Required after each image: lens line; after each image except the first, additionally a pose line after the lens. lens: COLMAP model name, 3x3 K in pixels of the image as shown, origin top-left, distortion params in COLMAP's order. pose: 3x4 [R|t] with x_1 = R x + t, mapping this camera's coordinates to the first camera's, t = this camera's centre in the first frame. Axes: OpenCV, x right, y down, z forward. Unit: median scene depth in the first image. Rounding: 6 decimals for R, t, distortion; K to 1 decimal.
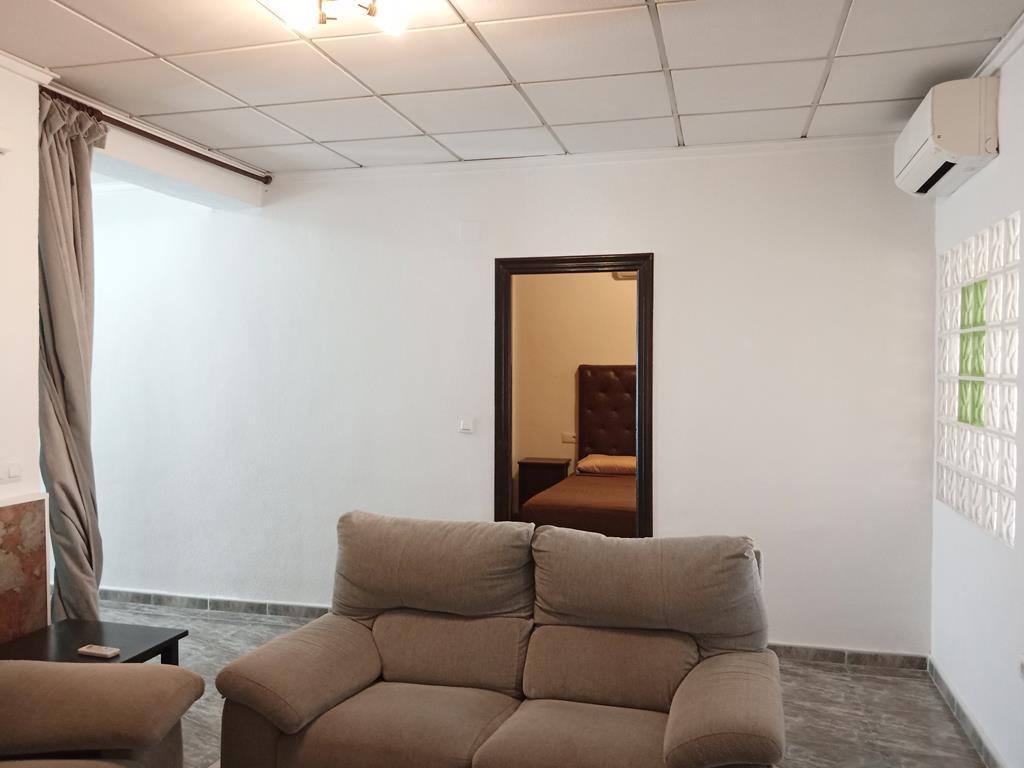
lens RADIAL K [[835.1, 0, 509.9], [0, 835.1, 382.0], [0, 0, 1]] dist [0.118481, -0.173768]
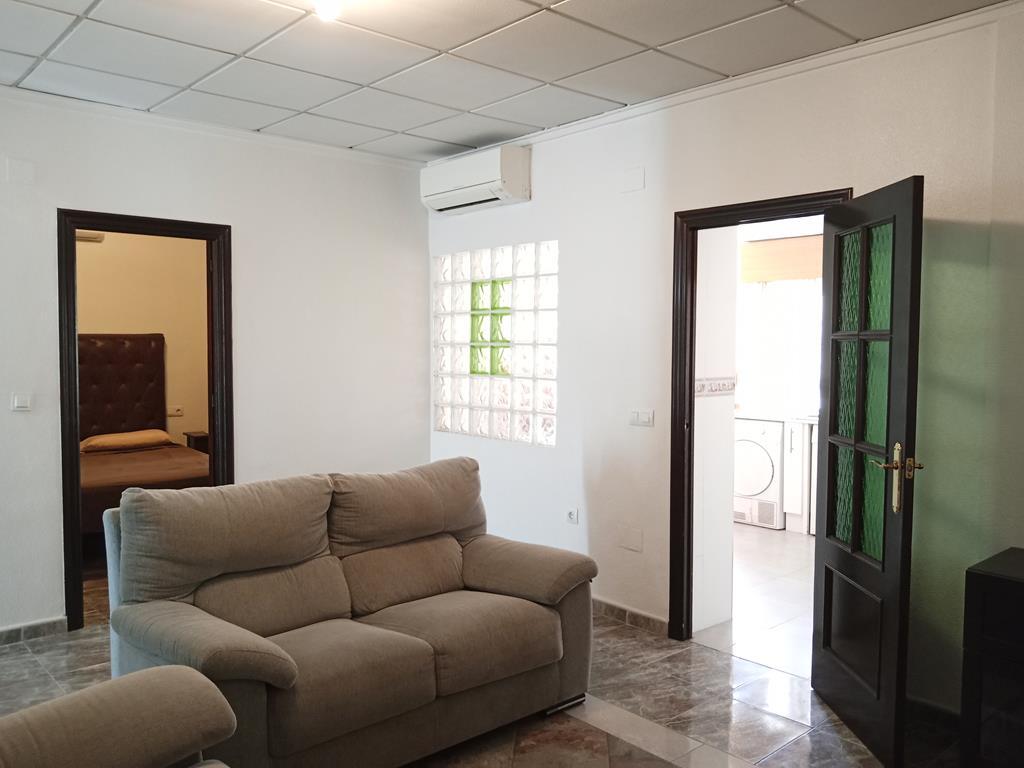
lens RADIAL K [[813.0, 0, 509.1], [0, 813.0, 401.9], [0, 0, 1]] dist [0.066679, -0.150042]
pose [[0.548452, -0.057977, 0.834169, -0.625764], [0.010400, 0.997989, 0.062524, 0.008039], [-0.836117, -0.025616, 0.547953, 0.169703]]
